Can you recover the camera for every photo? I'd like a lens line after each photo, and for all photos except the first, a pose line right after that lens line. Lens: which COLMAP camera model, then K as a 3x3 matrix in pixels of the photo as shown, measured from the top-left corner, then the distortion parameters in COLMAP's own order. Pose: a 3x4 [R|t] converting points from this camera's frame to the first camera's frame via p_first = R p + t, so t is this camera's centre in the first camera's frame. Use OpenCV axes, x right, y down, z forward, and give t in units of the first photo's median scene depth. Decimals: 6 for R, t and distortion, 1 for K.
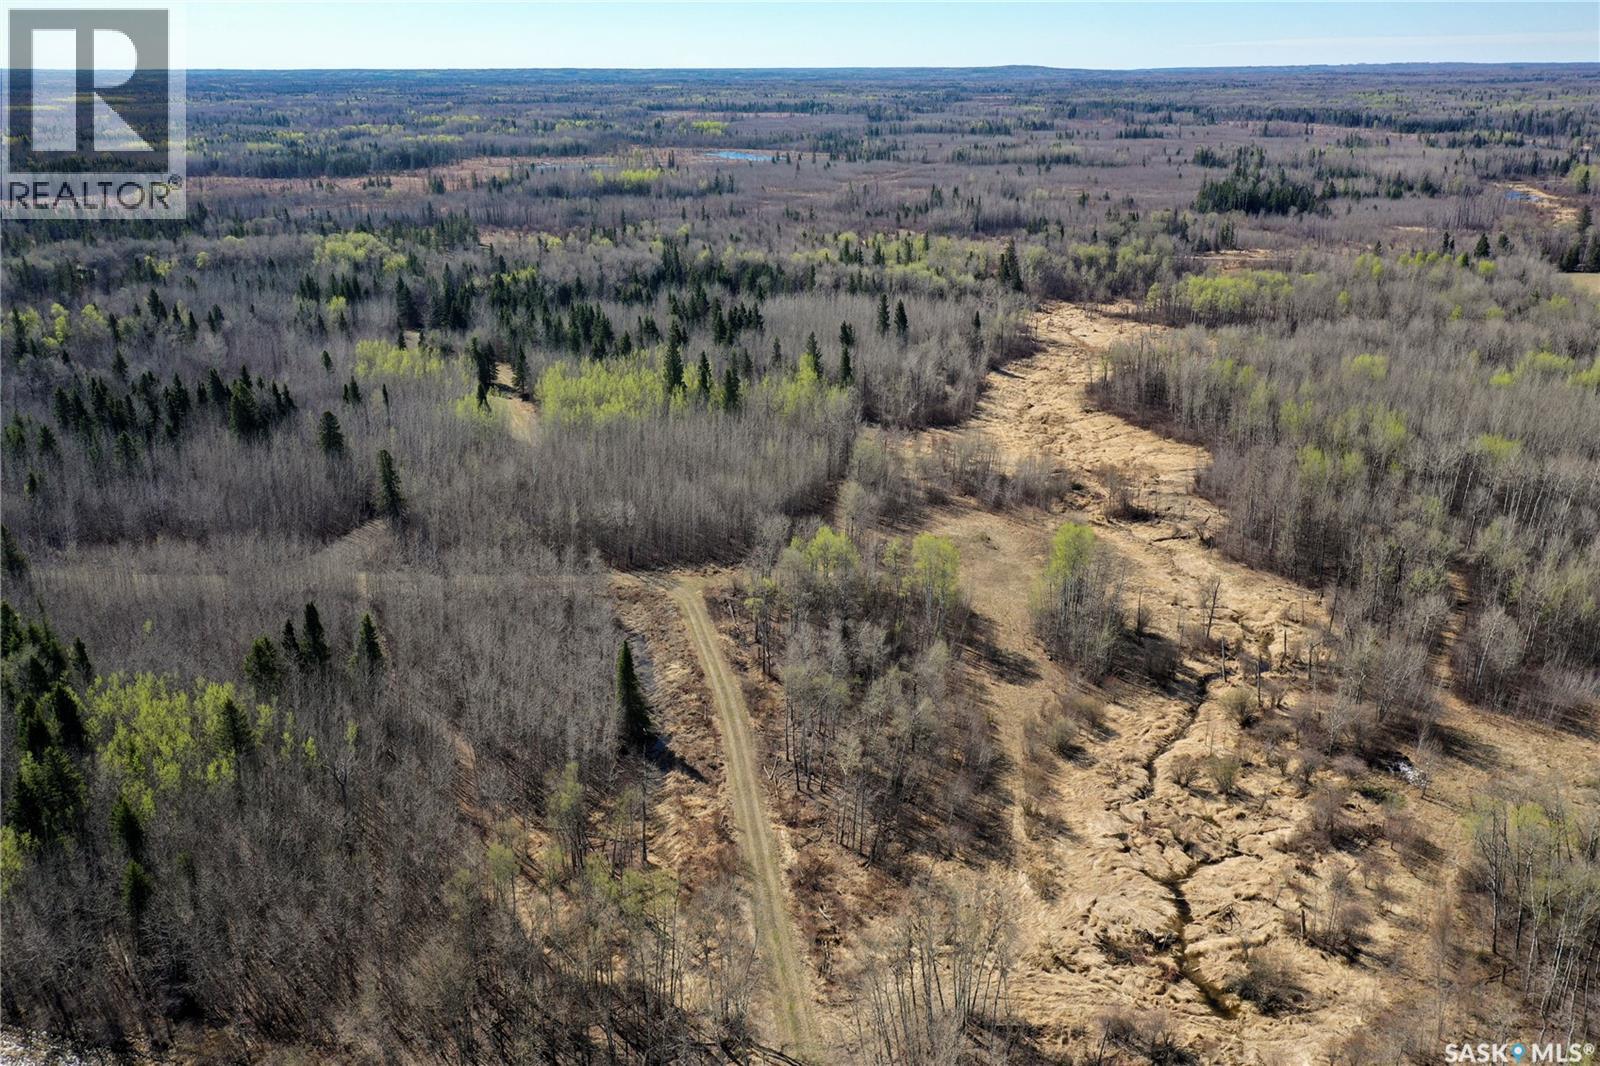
lens RADIAL K [[1321.9, 0, 800.0], [0, 1321.9, 533.0], [0, 0, 1]] dist [0.011347, 0.008591]
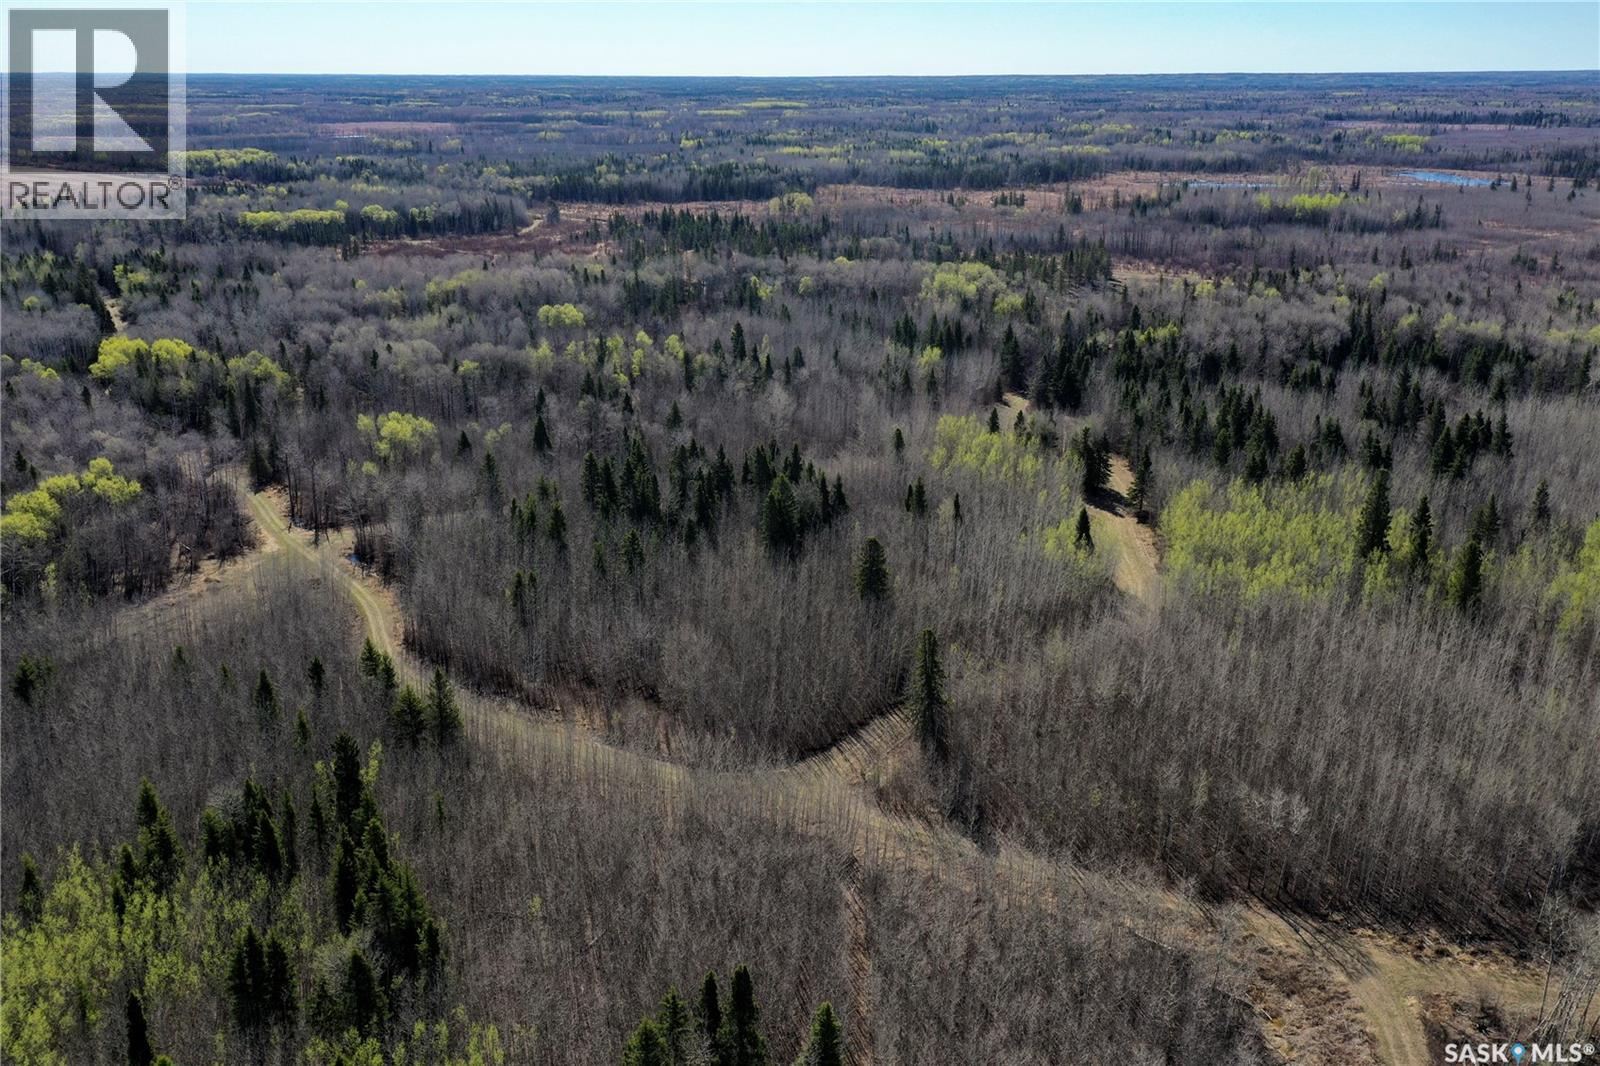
lens RADIAL K [[1321.9, 0, 800.0], [0, 1321.9, 533.0], [0, 0, 1]] dist [0.011347, 0.008591]
pose [[0.895891, 0.145624, -0.419730, -0.049367], [-0.147161, 0.988690, 0.028916, -0.063397], [0.419193, 0.035863, 0.907188, 0.182855]]
